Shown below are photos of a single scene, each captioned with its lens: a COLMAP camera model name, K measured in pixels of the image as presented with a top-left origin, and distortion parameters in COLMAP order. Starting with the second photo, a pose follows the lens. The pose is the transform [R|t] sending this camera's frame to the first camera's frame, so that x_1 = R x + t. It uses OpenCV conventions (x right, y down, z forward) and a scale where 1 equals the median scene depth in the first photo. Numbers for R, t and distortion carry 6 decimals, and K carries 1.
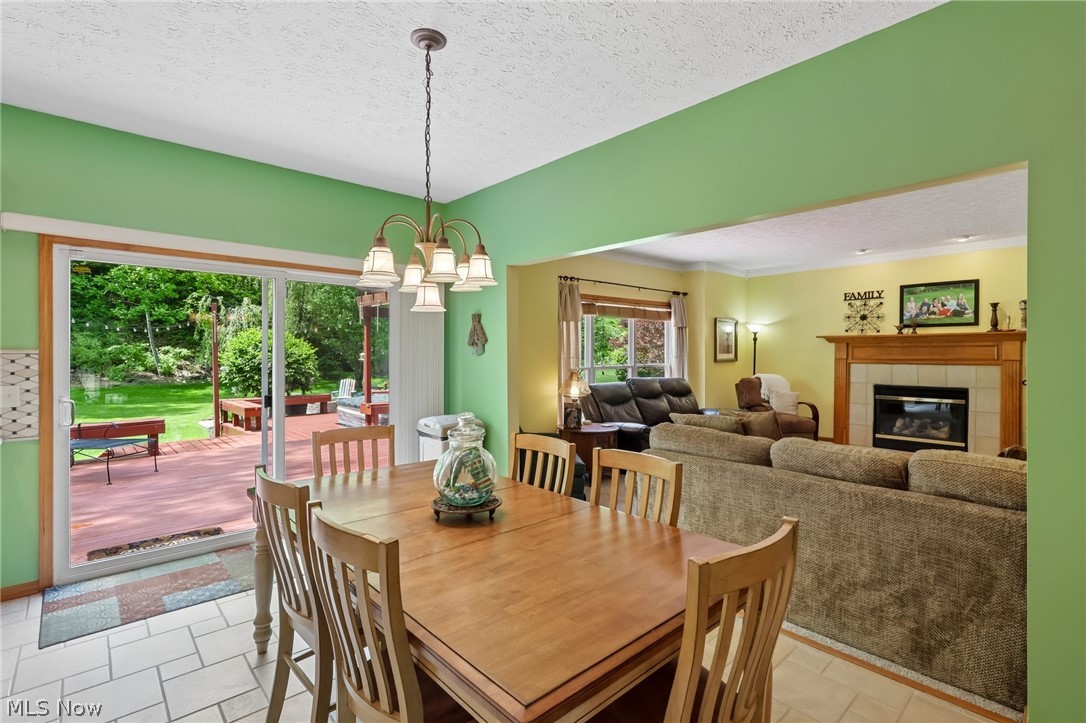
lens RADIAL K [[505.9, 0, 546.9], [0, 505.9, 360.2], [0, 0, 1]] dist [-0.007674, 0.002435]
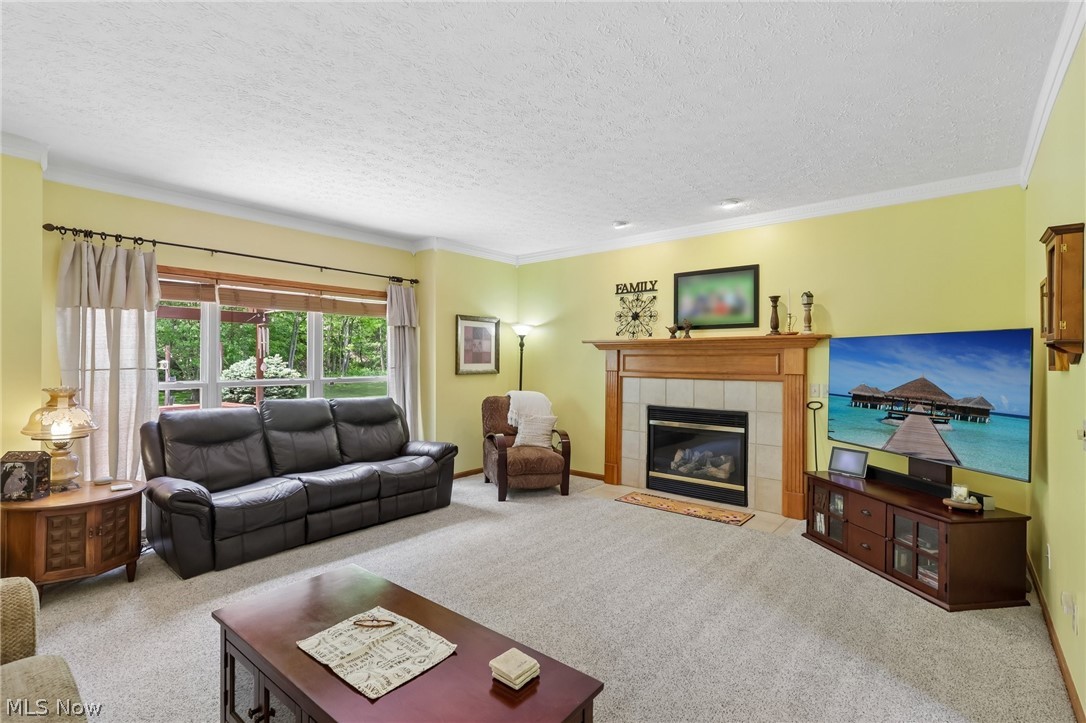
lens RADIAL K [[505.9, 0, 539.8], [0, 505.9, 363.2], [0, 0, 1]] dist [-0.007674, 0.002435]
pose [[0.989239, 0.005376, 0.146211, 0.379642], [-0.003674, 0.999922, -0.011913, -0.005249], [-0.146263, 0.011248, 0.989182, 0.277087]]
